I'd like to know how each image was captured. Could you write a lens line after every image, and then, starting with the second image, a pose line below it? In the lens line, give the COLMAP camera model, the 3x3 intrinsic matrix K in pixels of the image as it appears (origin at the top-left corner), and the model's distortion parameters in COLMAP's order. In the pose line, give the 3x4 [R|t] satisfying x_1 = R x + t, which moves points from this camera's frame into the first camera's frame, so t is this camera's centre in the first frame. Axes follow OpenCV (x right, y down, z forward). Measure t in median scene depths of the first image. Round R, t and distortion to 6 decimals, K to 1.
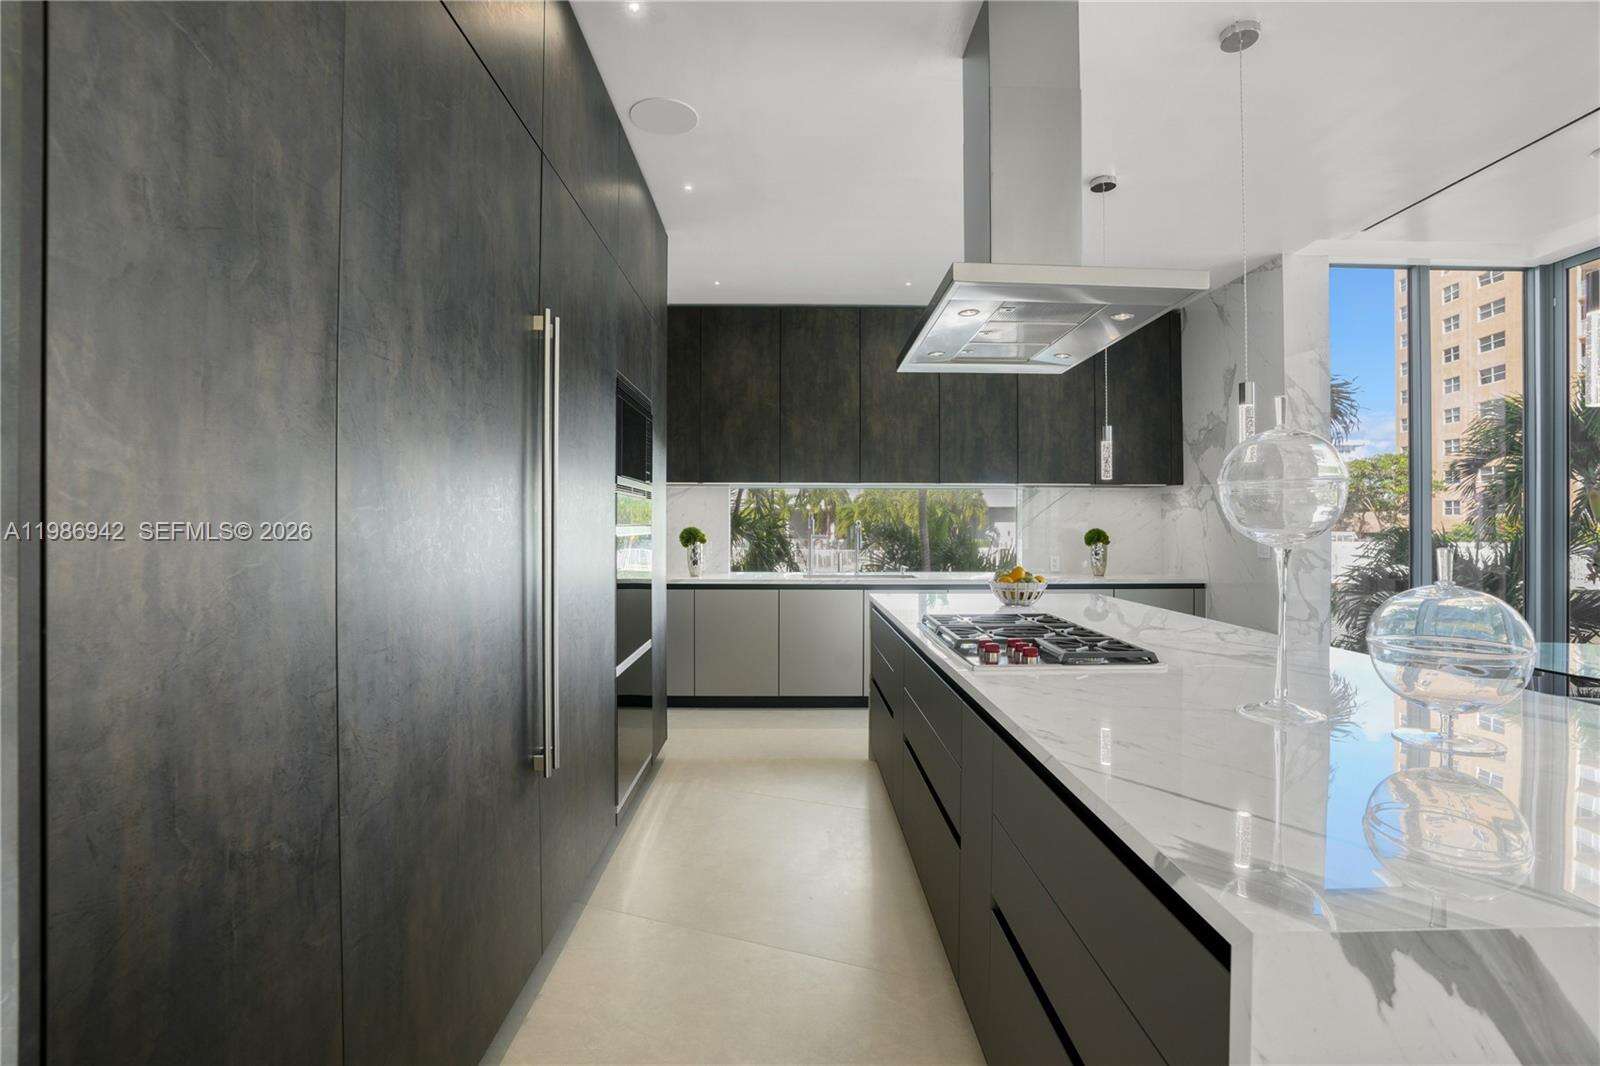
lens RADIAL K [[726.8, 0, 788.0], [0, 726.8, 528.4], [0, 0, 1]] dist [-0.082091, 0.024500]
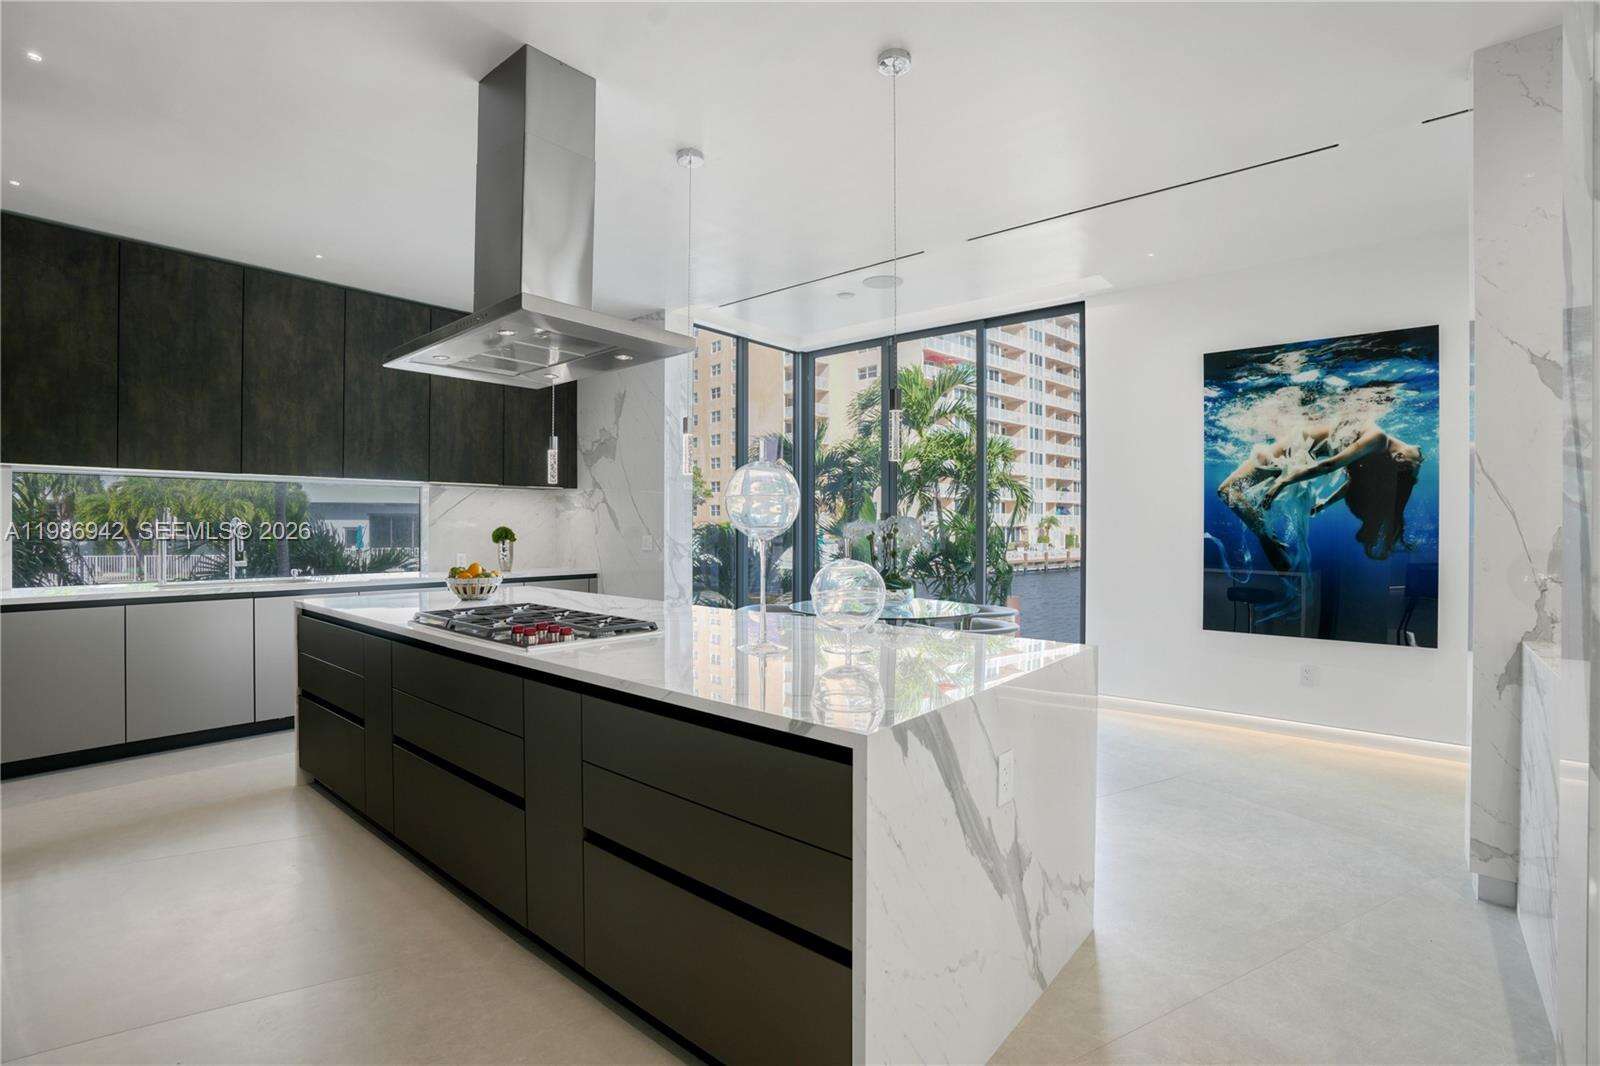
lens RADIAL K [[726.8, 0, 788.0], [0, 726.8, 528.4], [0, 0, 1]] dist [-0.082091, 0.024500]
pose [[0.647683, -0.003578, 0.761902, -0.133280], [0.001517, 0.999993, 0.003407, -0.000417], [-0.761909, -0.001051, 0.647683, -0.018851]]
